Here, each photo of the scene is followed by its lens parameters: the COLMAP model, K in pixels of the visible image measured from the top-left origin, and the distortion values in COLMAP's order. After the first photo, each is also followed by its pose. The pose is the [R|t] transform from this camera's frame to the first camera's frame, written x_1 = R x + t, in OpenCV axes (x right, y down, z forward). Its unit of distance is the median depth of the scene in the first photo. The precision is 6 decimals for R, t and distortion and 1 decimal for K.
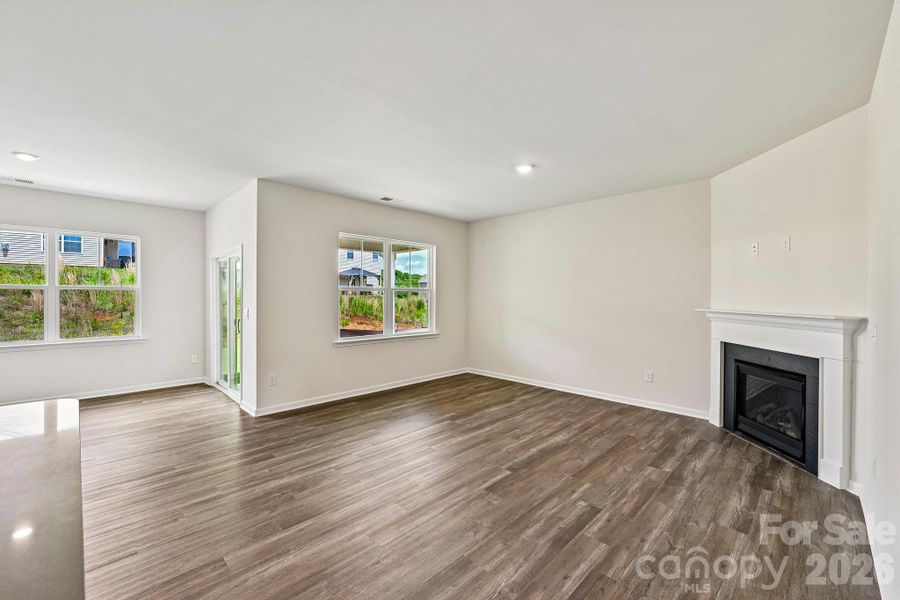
lens RADIAL K [[372.0, 0, 445.7], [0, 372.0, 299.3], [0, 0, 1]] dist [-0.001009, -0.000003]
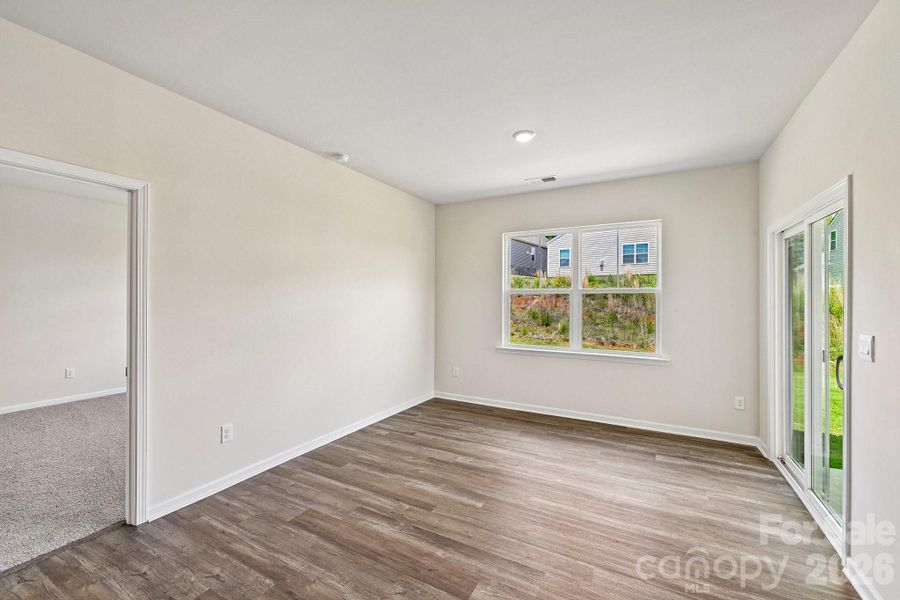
lens RADIAL K [[372.0, 0, 448.7], [0, 372.0, 297.2], [0, 0, 1]] dist [-0.001009, -0.000003]
pose [[0.281514, -0.006000, -0.959538, -0.344097], [-0.011457, 0.999888, -0.009614, -0.005808], [0.959489, 0.013700, 0.281414, 0.566770]]
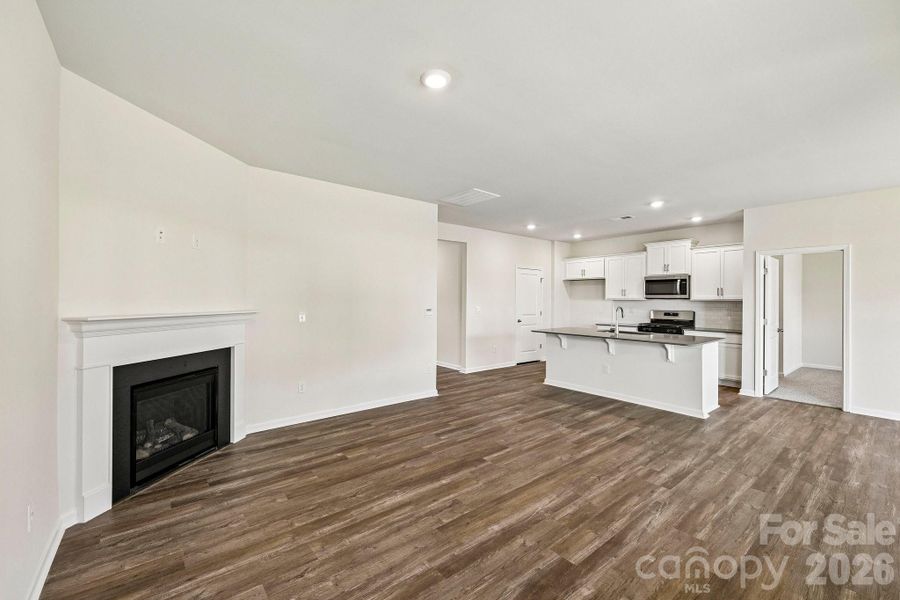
lens RADIAL K [[372.0, 0, 446.6], [0, 372.0, 298.8], [0, 0, 1]] dist [-0.001009, -0.000003]
pose [[-0.994585, -0.009953, 0.103453, 0.134440], [-0.009160, 0.999925, 0.008137, -0.011318], [-0.103527, 0.007145, -0.994601, 1.623792]]
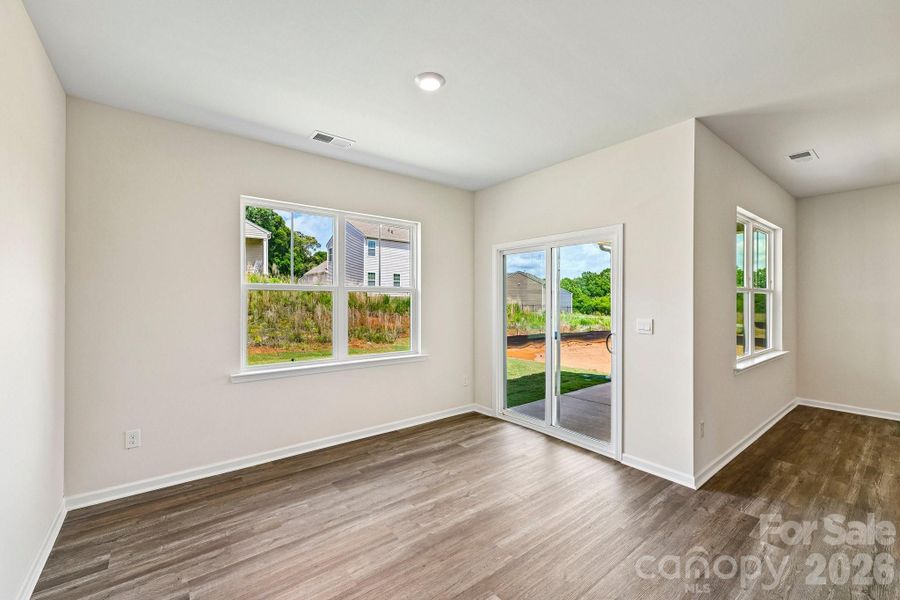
lens RADIAL K [[372.0, 0, 447.5], [0, 372.0, 298.2], [0, 0, 1]] dist [-0.001009, -0.000003]
pose [[0.992997, 0.000256, -0.118141, -0.969365], [-0.001508, 0.999944, -0.010512, -0.005096], [0.118132, 0.010616, 0.992941, 0.351341]]
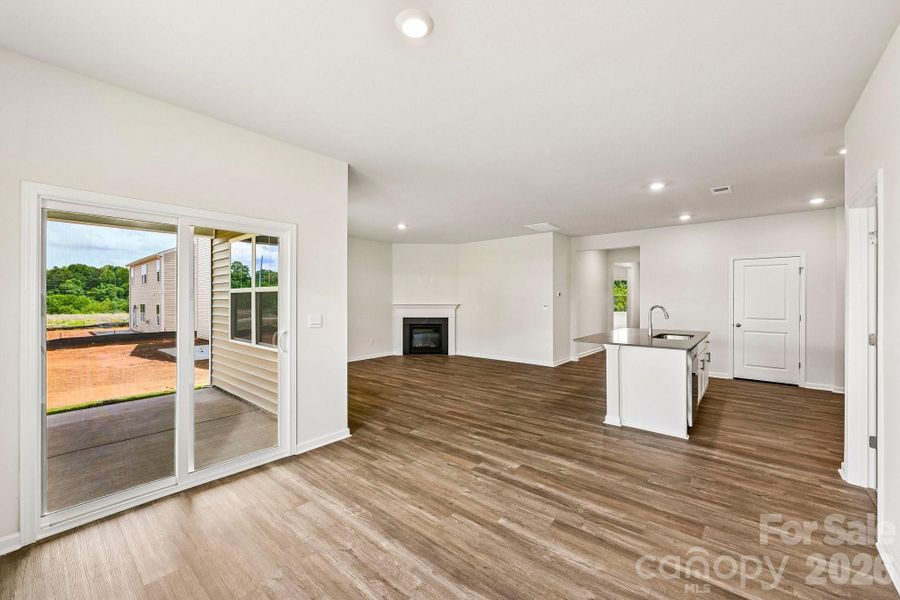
lens RADIAL K [[355.1, 0, 447.2], [0, 355.1, 297.9], [0, 0, 1]] dist [0.004060, -0.001634]
pose [[-0.080476, -0.000388, 0.996756, -1.535371], [0.007105, 0.999974, 0.000963, -0.008657], [-0.996731, 0.007159, -0.080471, 0.943795]]
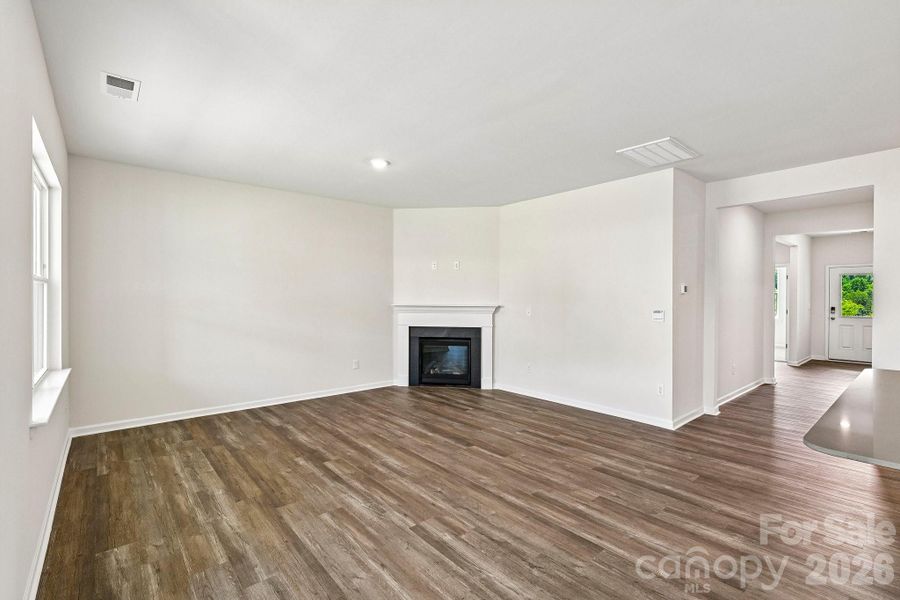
lens RADIAL K [[407.2, 0, 447.1], [0, 407.2, 296.5], [0, 0, 1]] dist [-0.002682, -0.001068]
pose [[0.080441, -0.003341, 0.996754, -0.854193], [0.004550, 0.999985, 0.002984, -0.007007], [-0.996749, 0.004295, 0.080455, 0.756657]]
